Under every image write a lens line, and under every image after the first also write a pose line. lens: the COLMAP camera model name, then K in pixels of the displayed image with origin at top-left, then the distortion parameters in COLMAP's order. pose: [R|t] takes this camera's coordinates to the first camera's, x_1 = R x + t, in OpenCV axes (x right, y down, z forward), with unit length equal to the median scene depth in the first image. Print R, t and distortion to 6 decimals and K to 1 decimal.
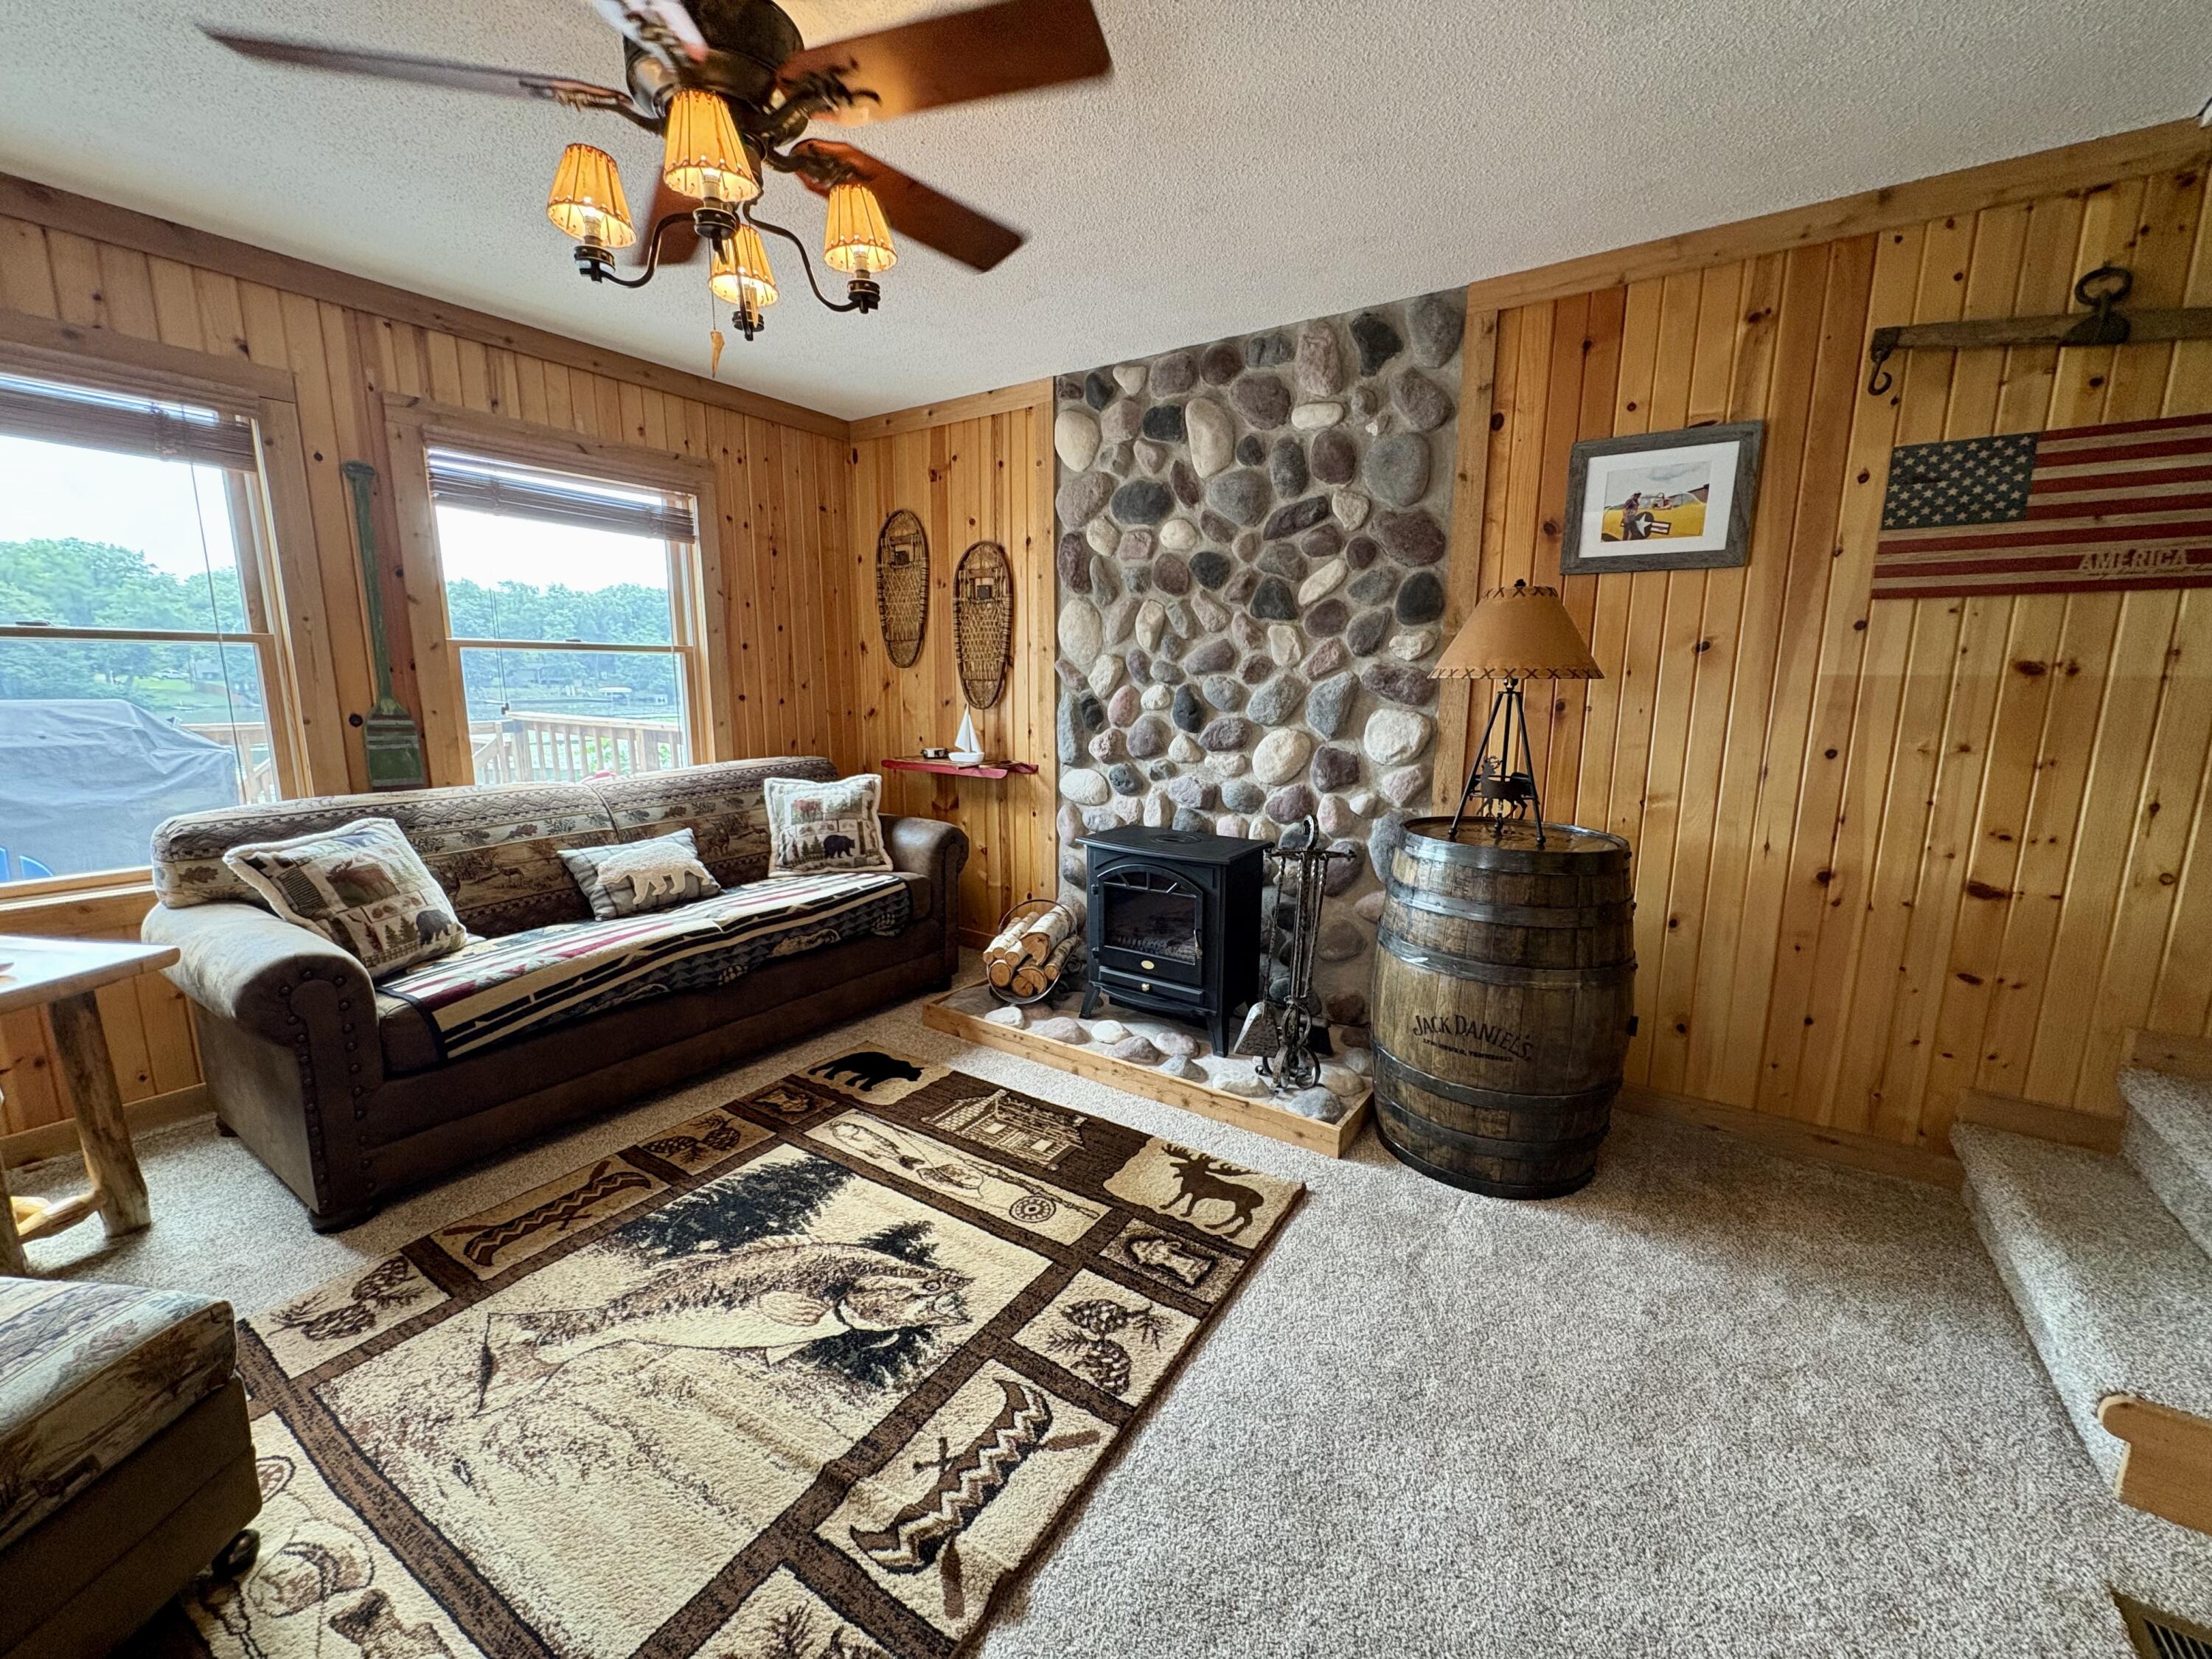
lens RADIAL K [[877.3, 0, 1106.0], [0, 877.3, 829.5], [0, 0, 1]] dist [0.001435, -0.000049]
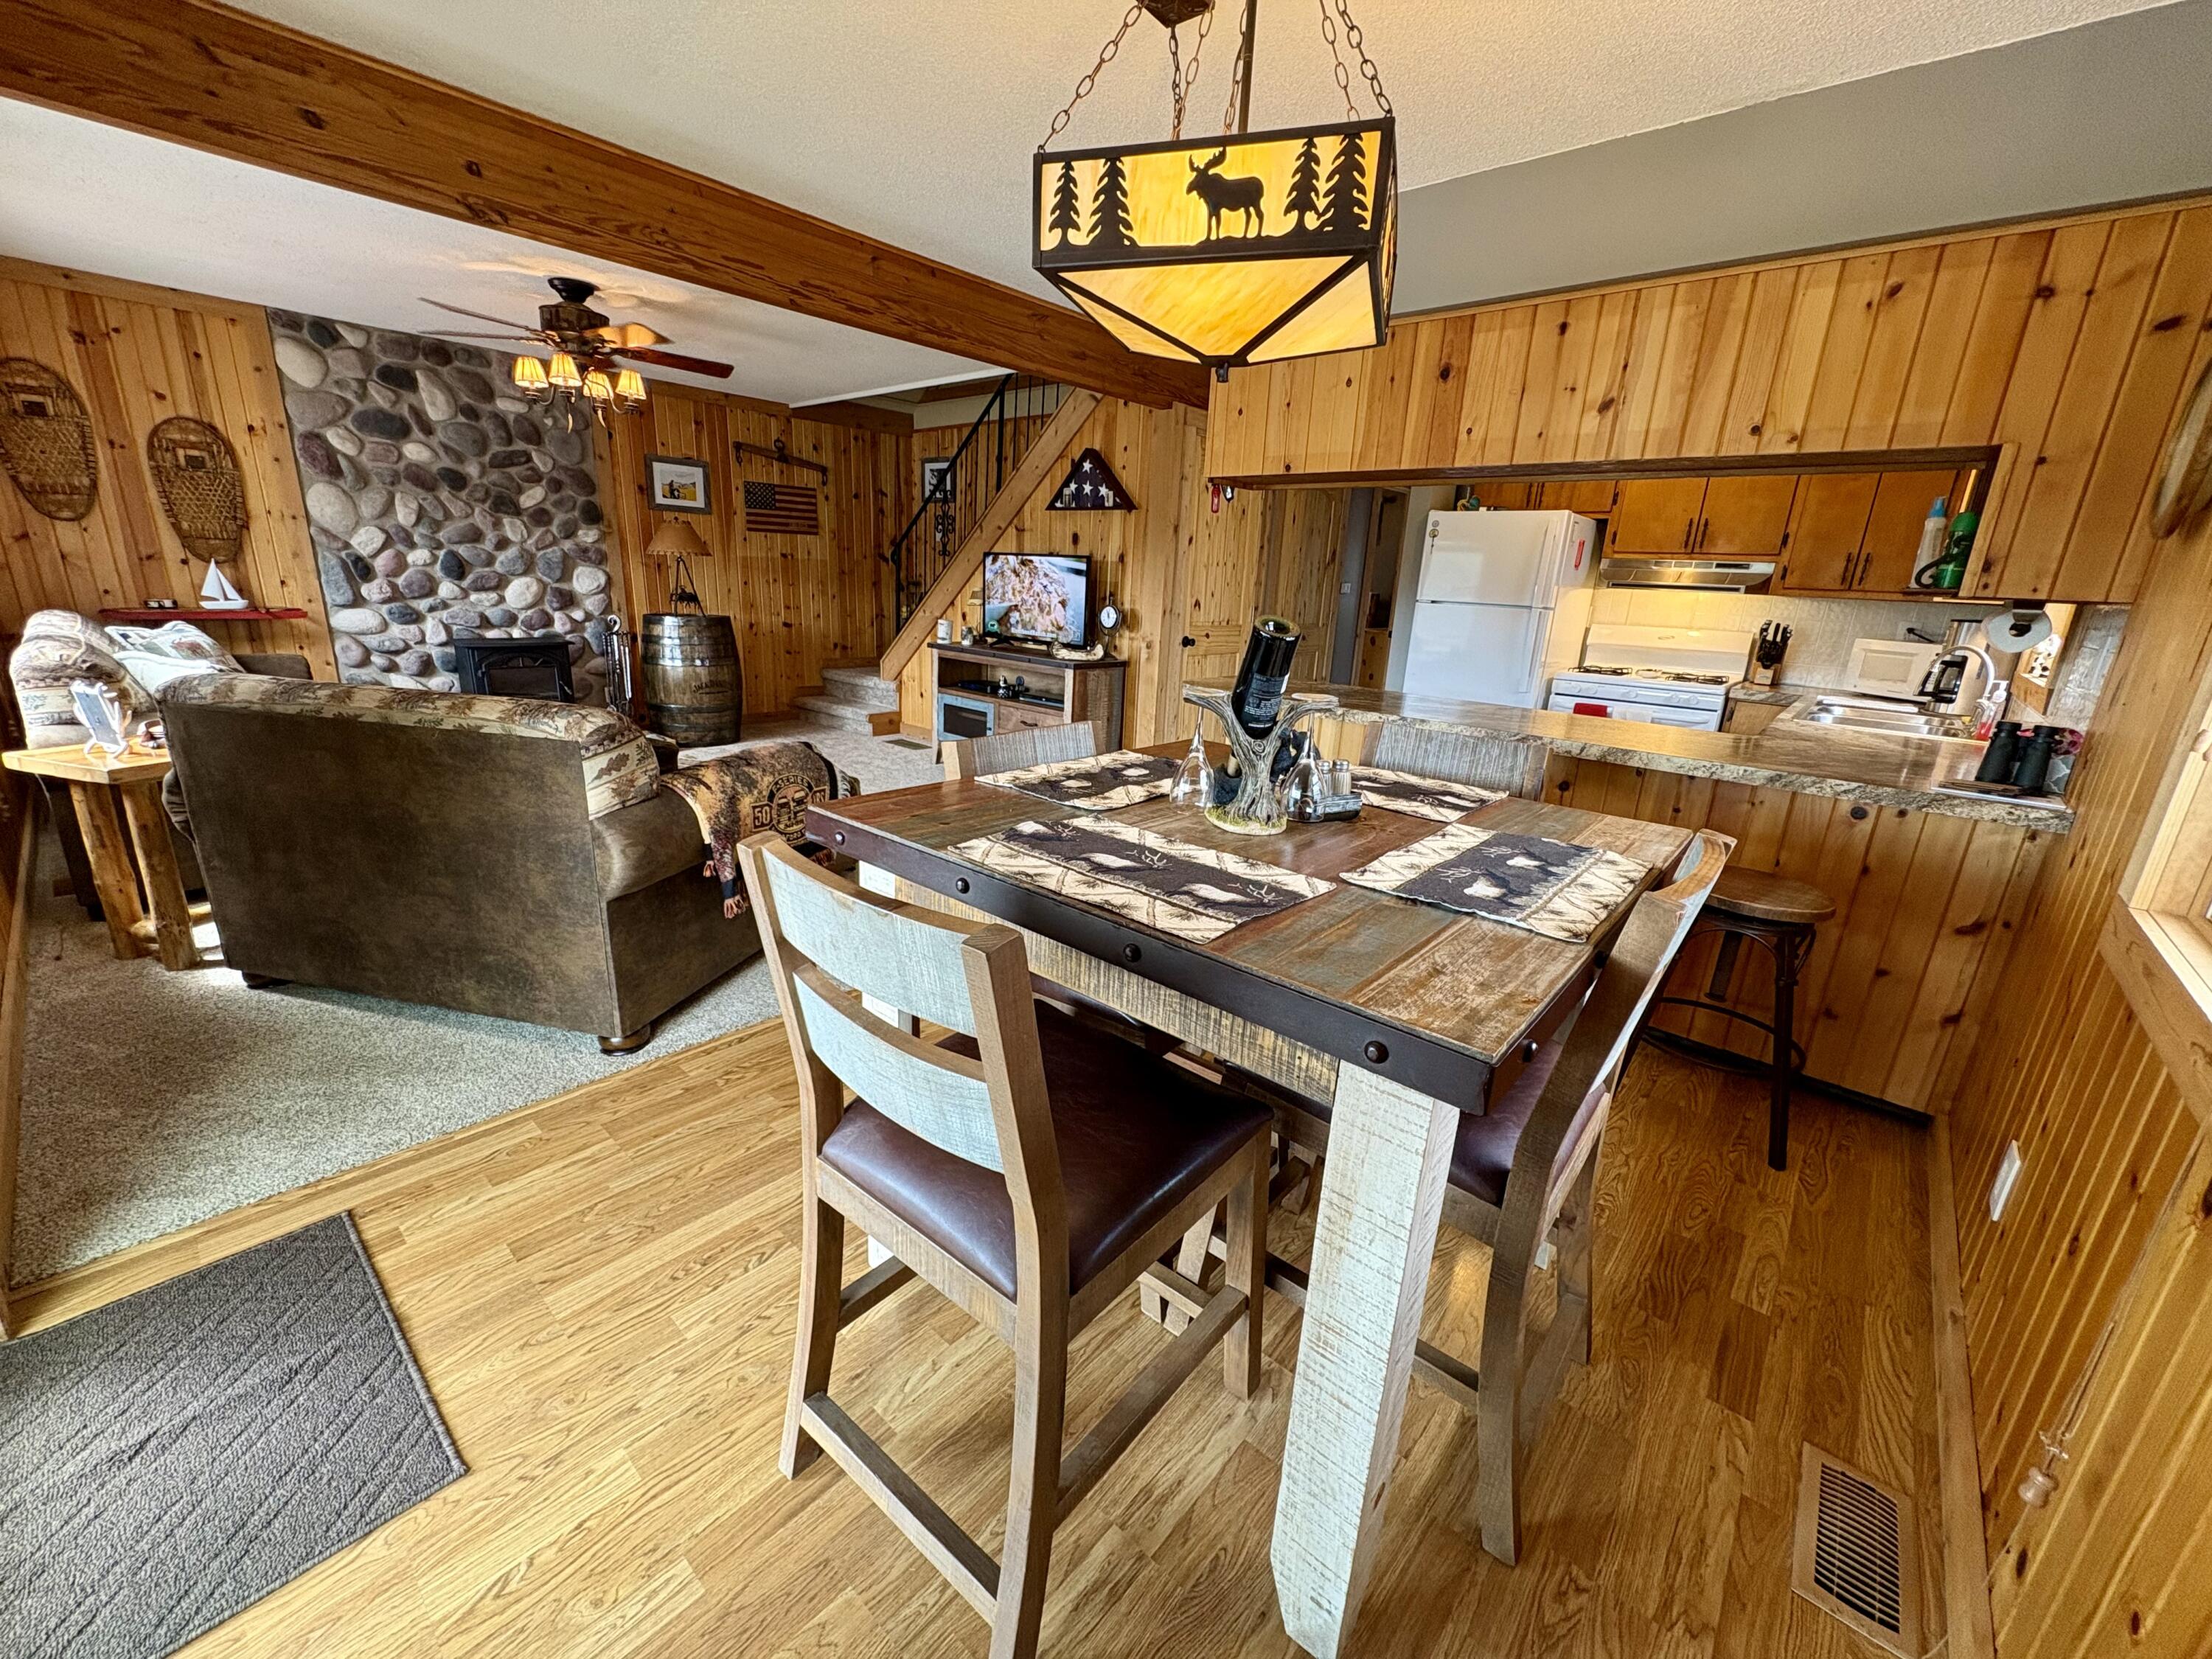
lens RADIAL K [[877.3, 0, 1106.0], [0, 877.3, 829.5], [0, 0, 1]] dist [0.001435, -0.000049]
pose [[0.121823, -0.280203, 0.952179, -1.520774], [0.129098, 0.955649, 0.264706, 0.059628], [-0.984120, 0.090677, 0.152594, -0.422485]]
